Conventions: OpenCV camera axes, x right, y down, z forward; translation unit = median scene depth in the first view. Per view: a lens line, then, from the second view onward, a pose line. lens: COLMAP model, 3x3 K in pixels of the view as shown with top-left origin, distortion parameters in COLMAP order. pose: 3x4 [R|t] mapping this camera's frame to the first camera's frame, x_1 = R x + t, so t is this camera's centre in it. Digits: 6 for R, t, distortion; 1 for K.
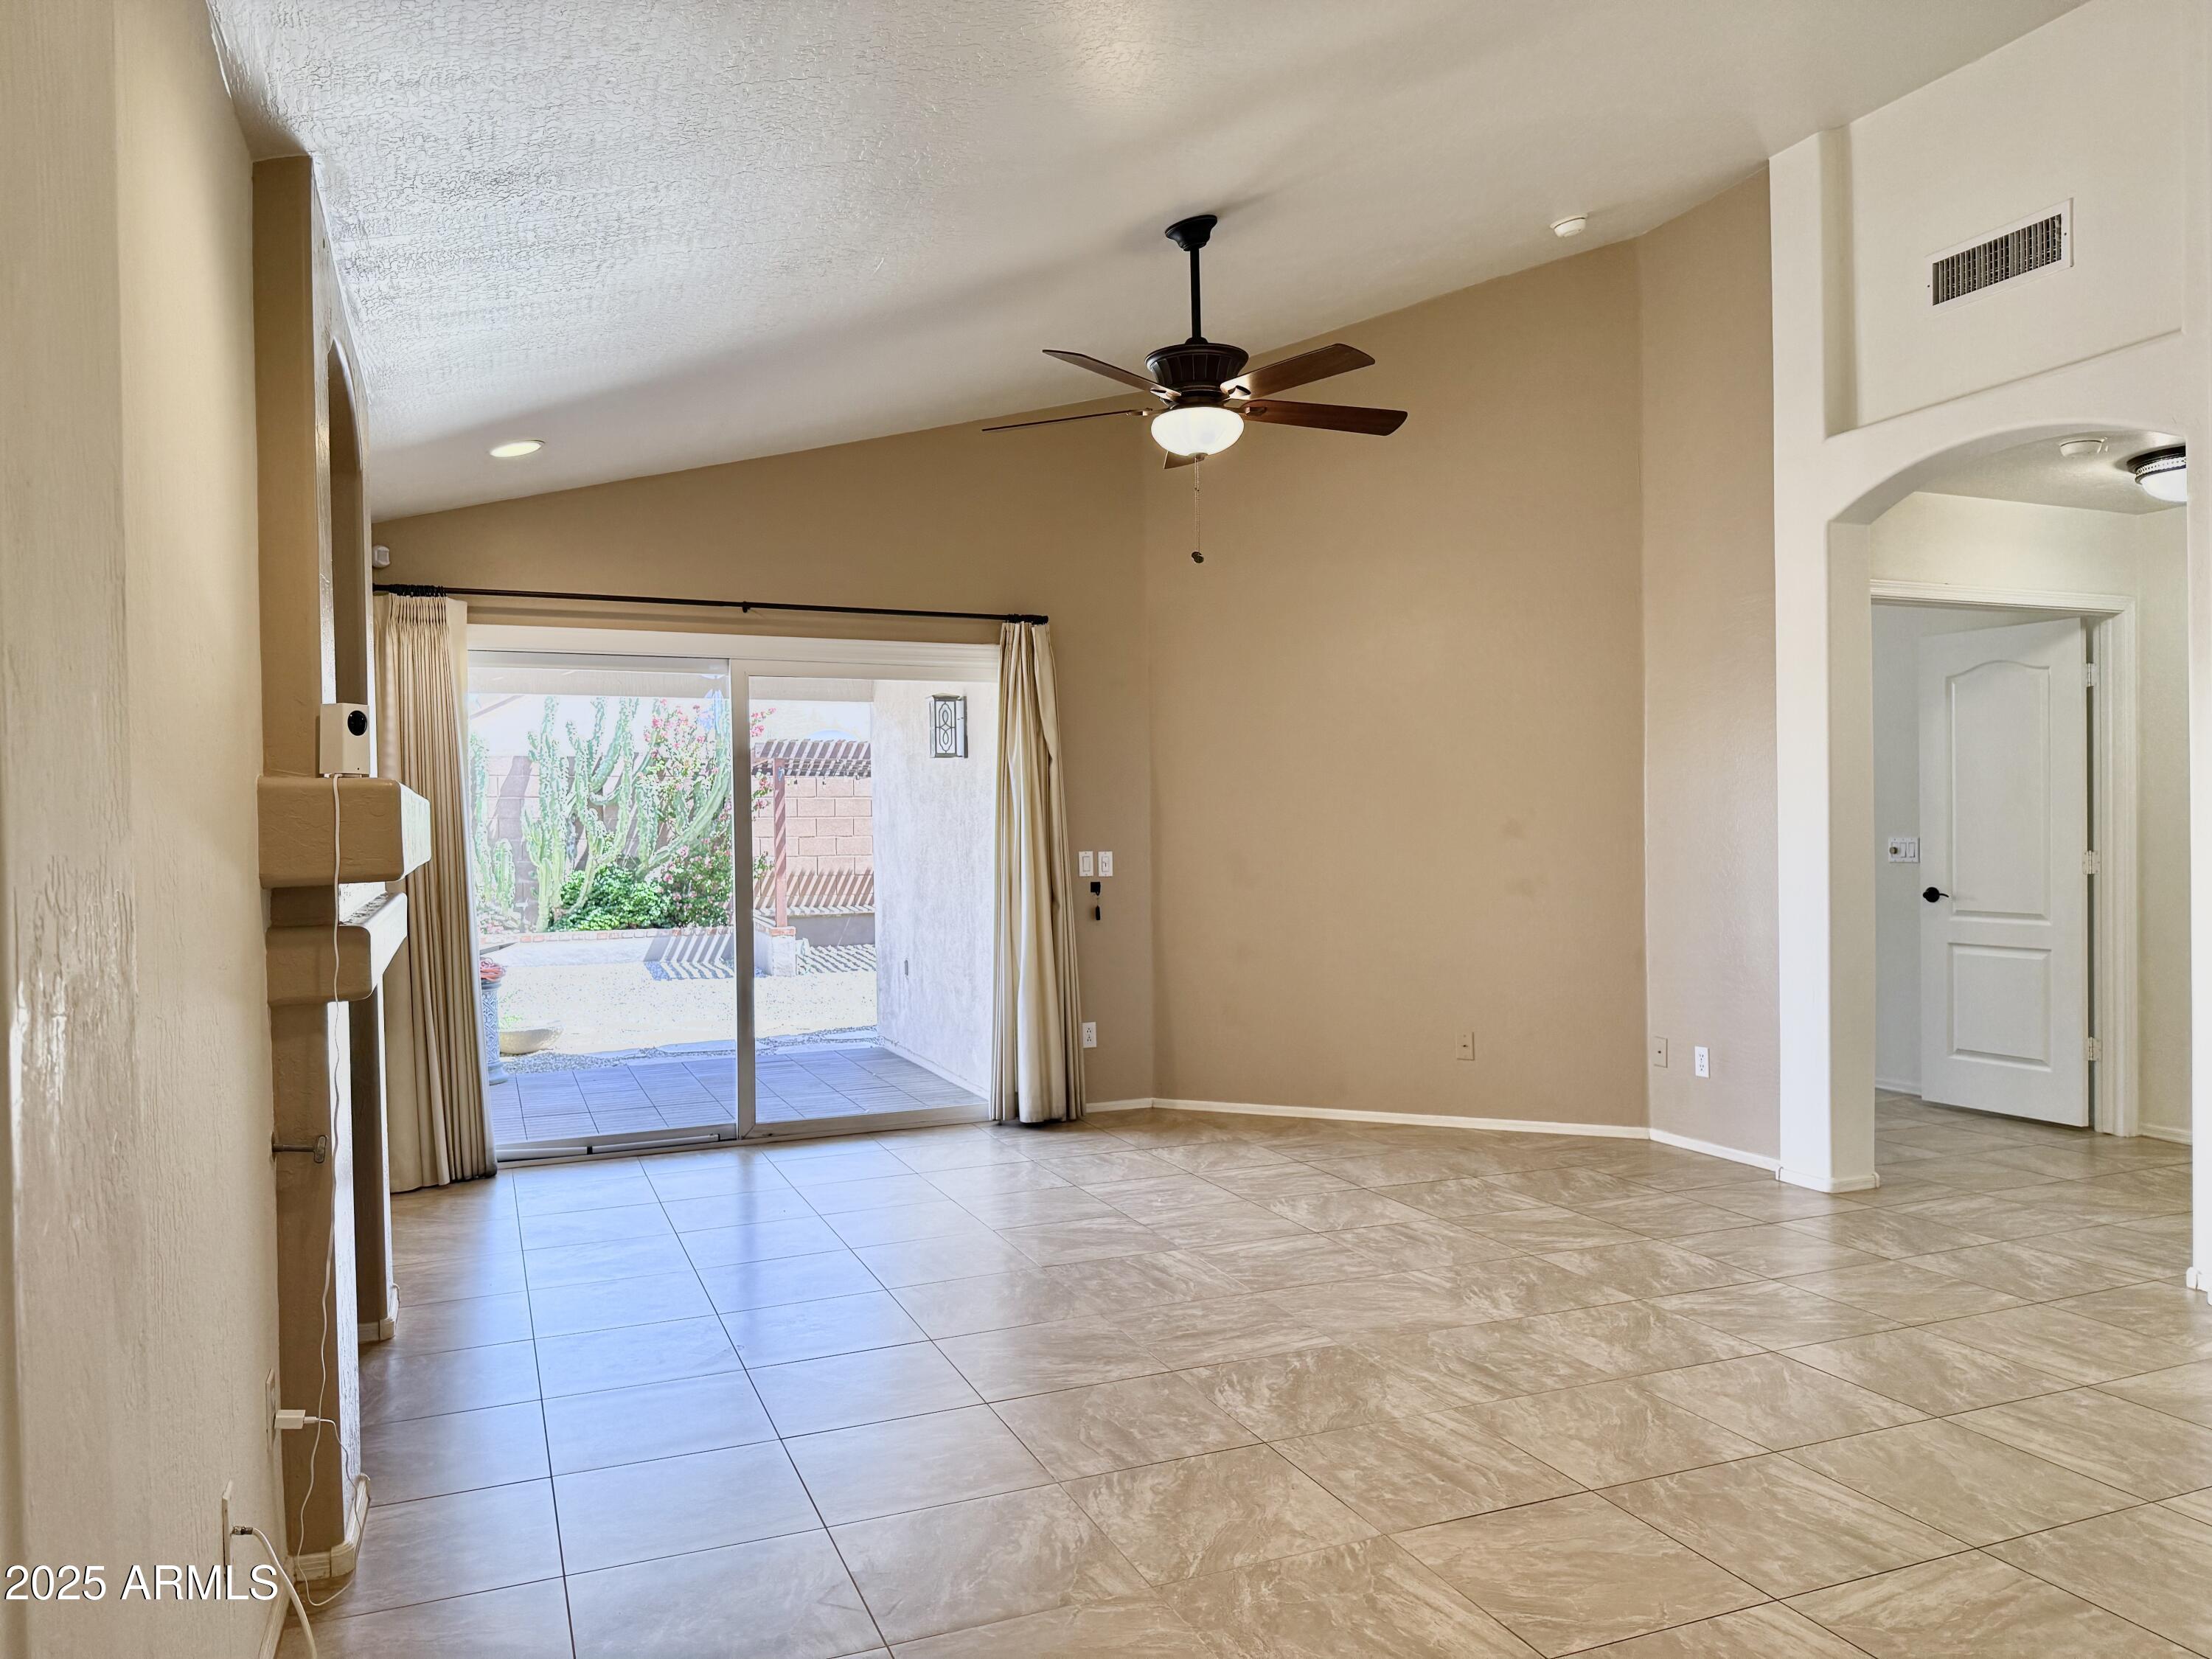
lens RADIAL K [[1546.4, 0, 1130.1], [0, 1546.4, 815.8], [0, 0, 1]] dist [0.065978, -0.080734]
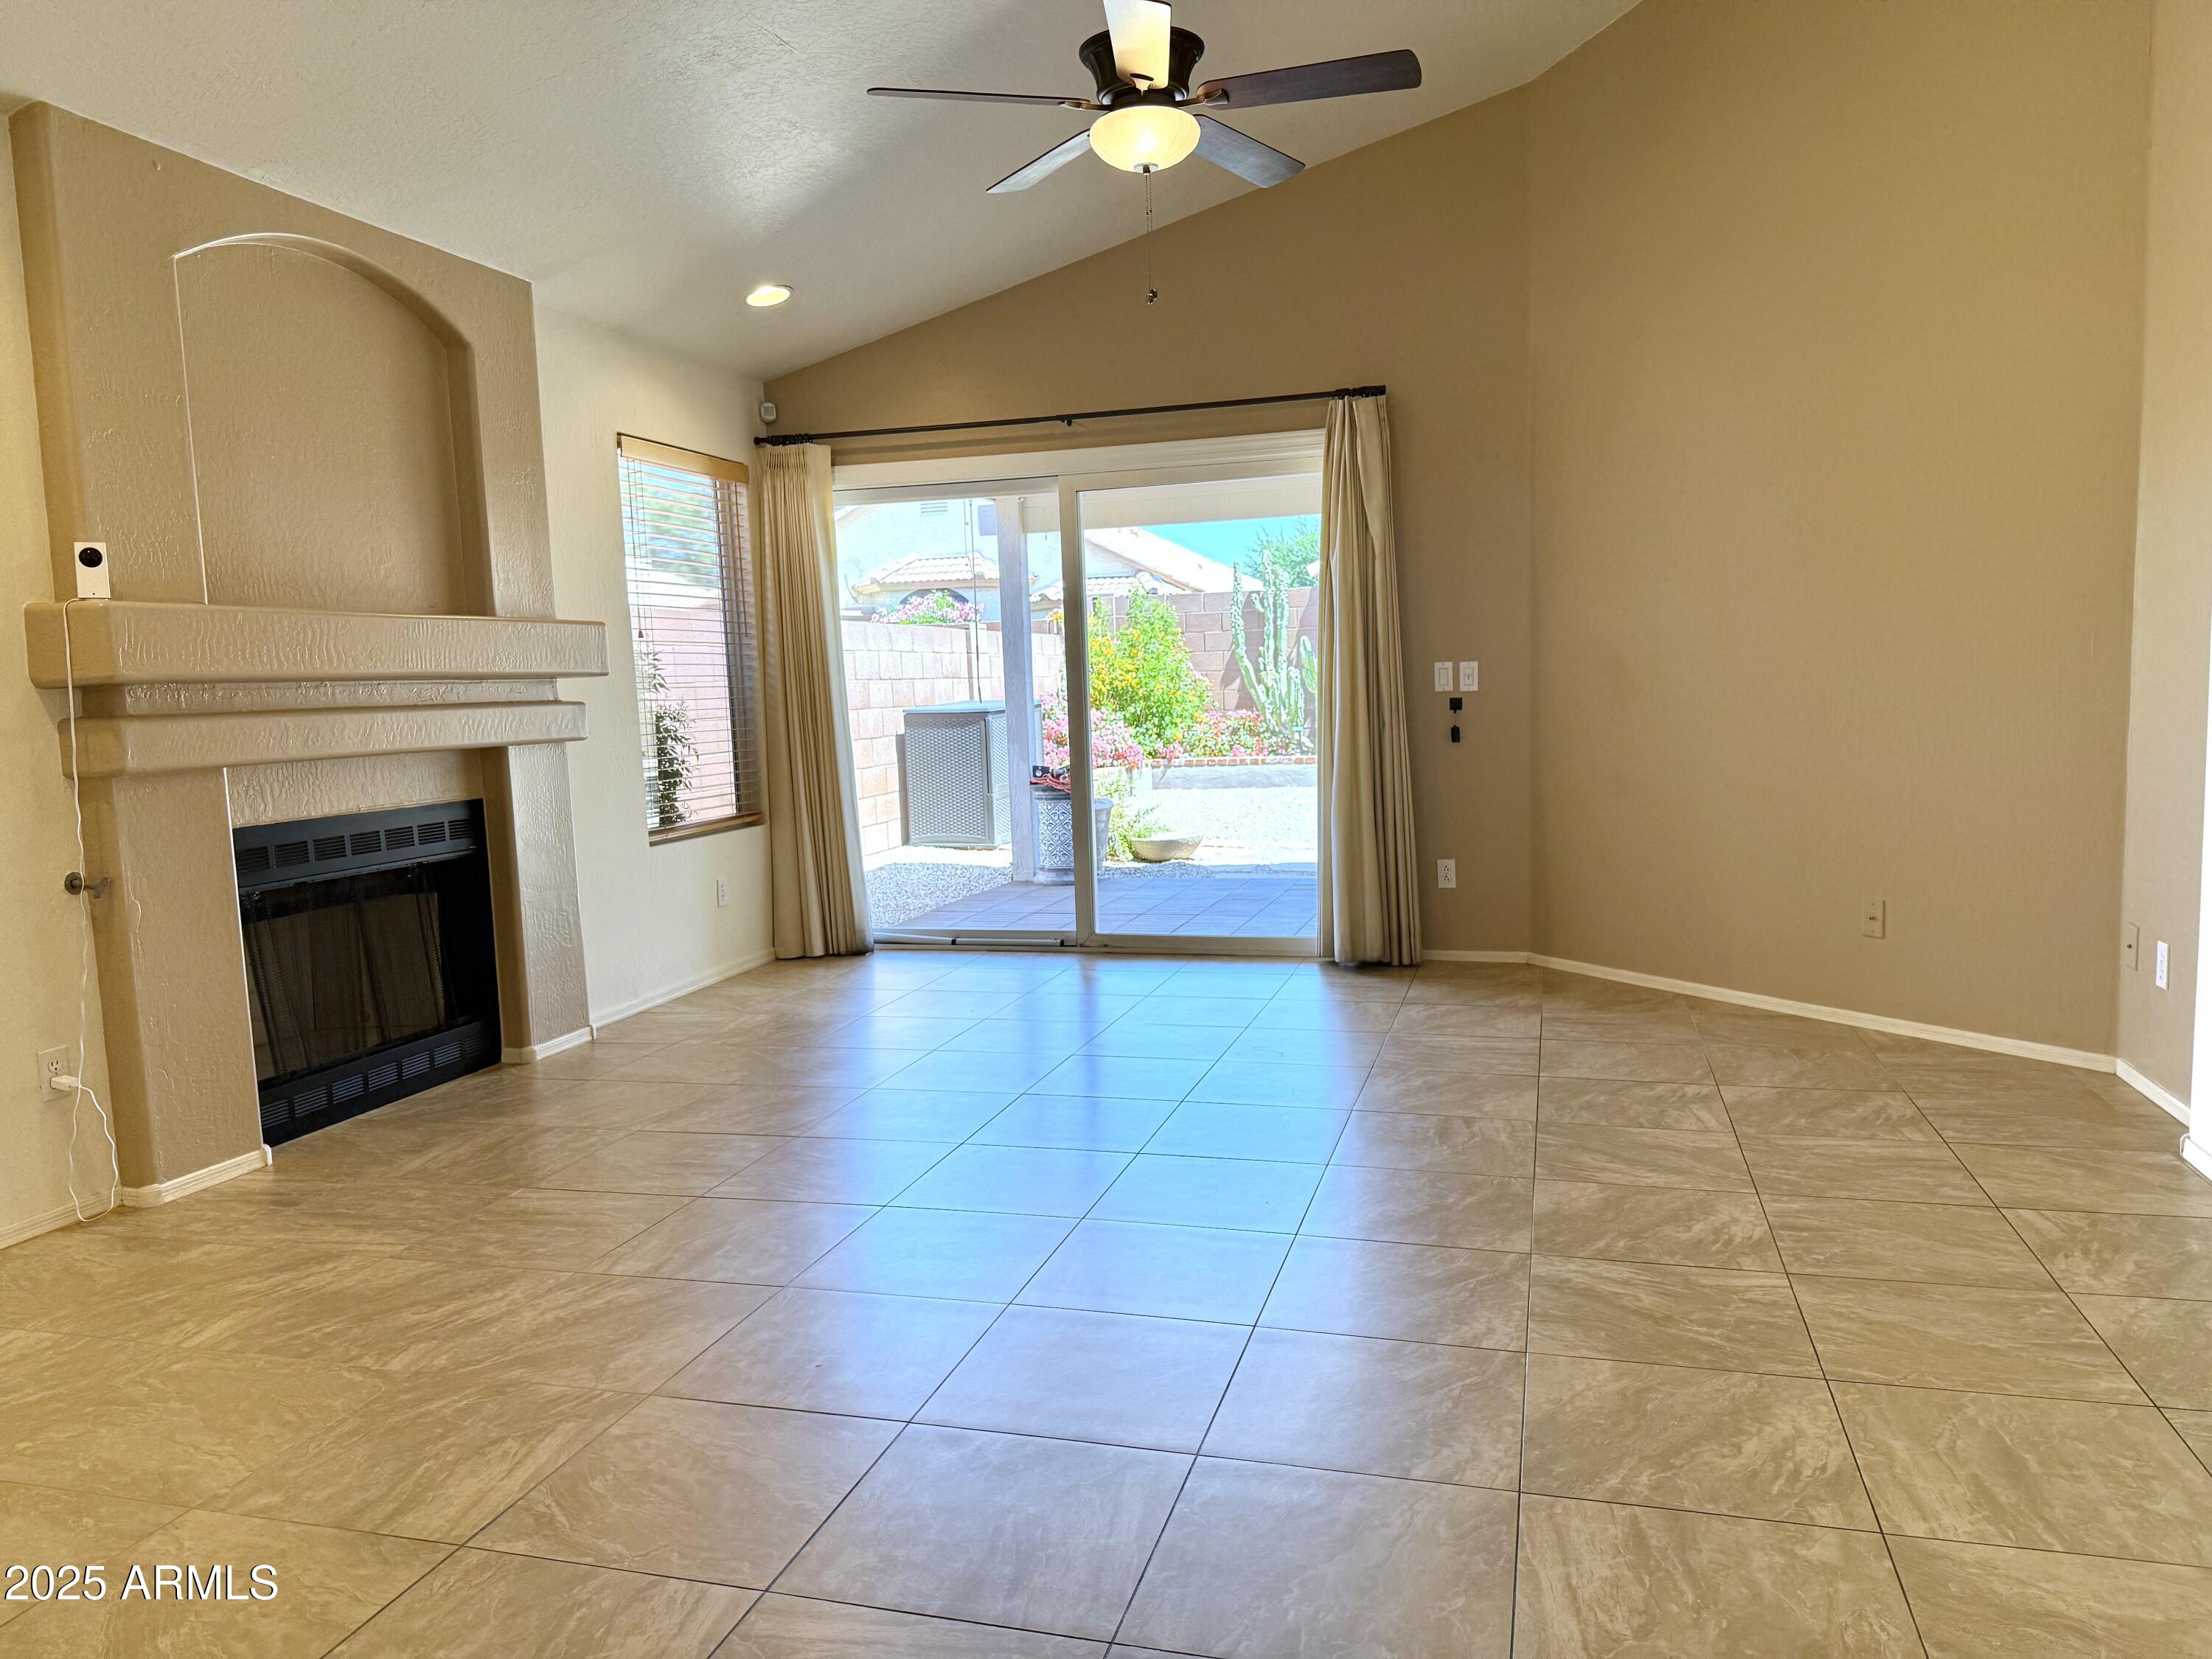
lens RADIAL K [[1546.4, 0, 1110.1], [0, 1546.4, 845.6], [0, 0, 1]] dist [0.065978, -0.080734]
pose [[0.779631, 0.052782, -0.624011, 0.441599], [0.026669, 0.992740, 0.117290, 0.021600], [0.625671, -0.108085, 0.772563, 0.240874]]
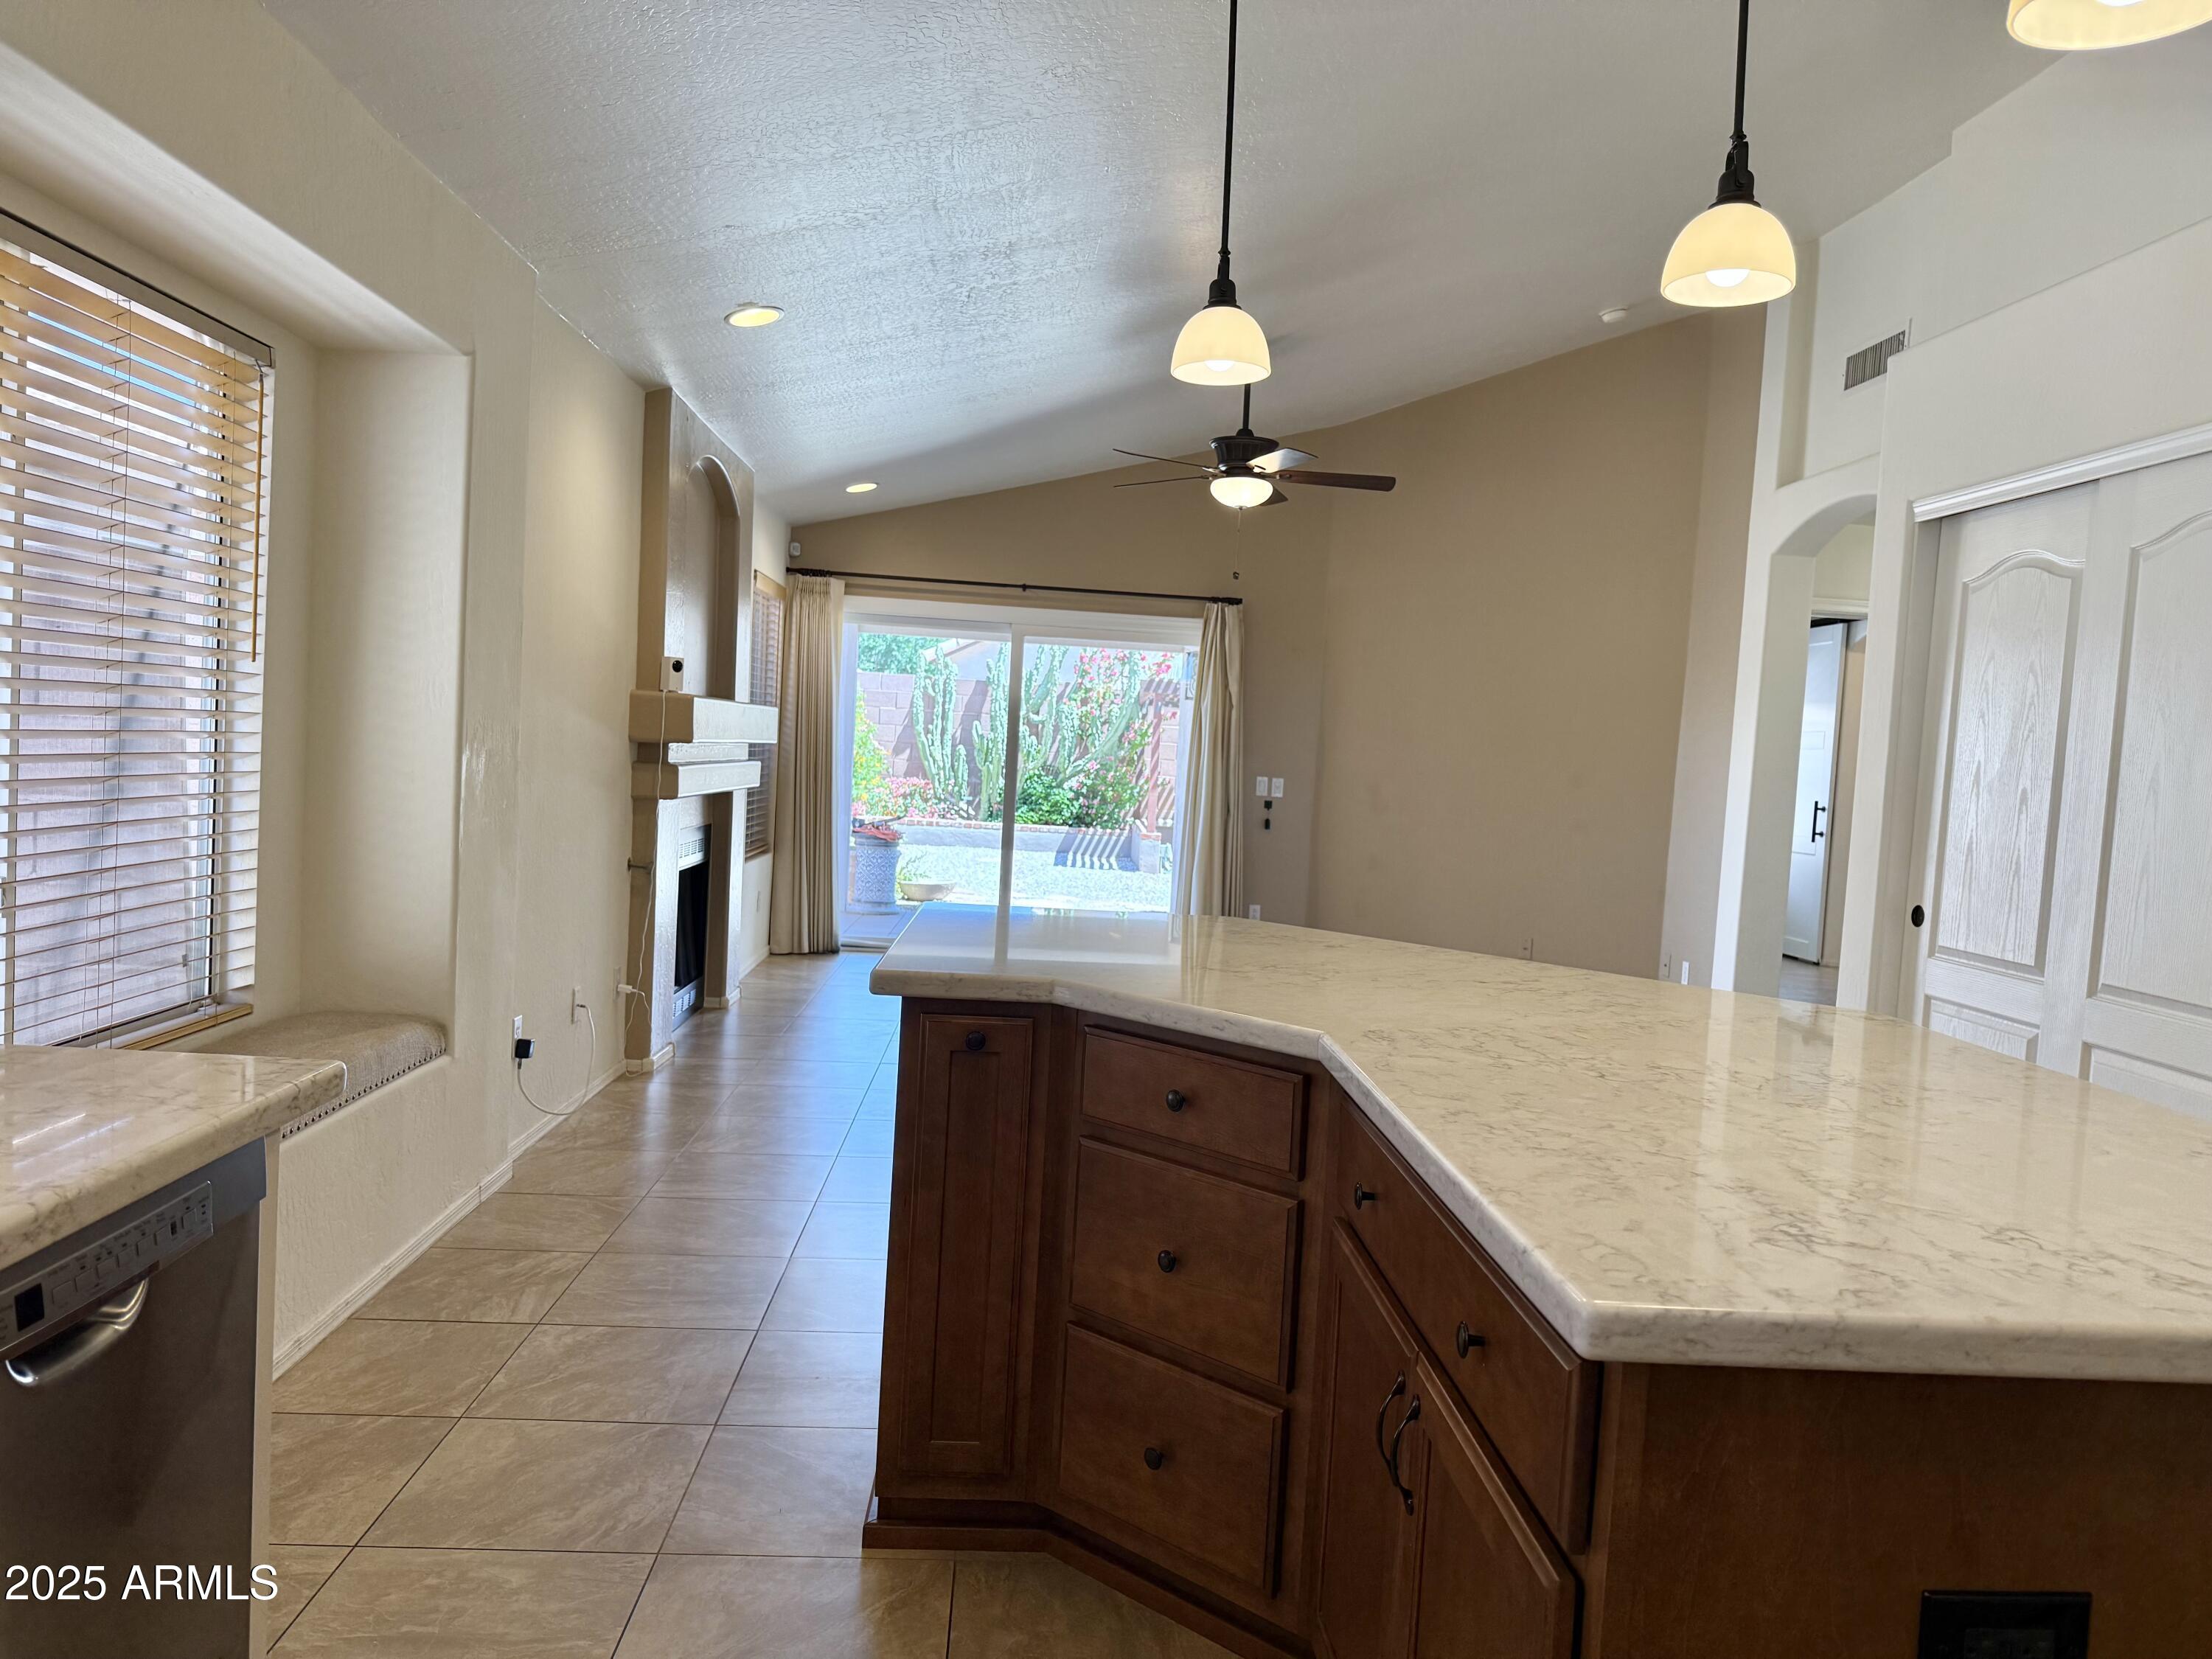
lens RADIAL K [[1546.4, 0, 1123.9], [0, 1546.4, 811.1], [0, 0, 1]] dist [0.065978, -0.080734]
pose [[0.941136, 0.081411, -0.328077, 0.354249], [-0.069482, 0.996431, 0.047941, -0.003659], [0.330809, -0.022324, 0.943434, -0.353211]]
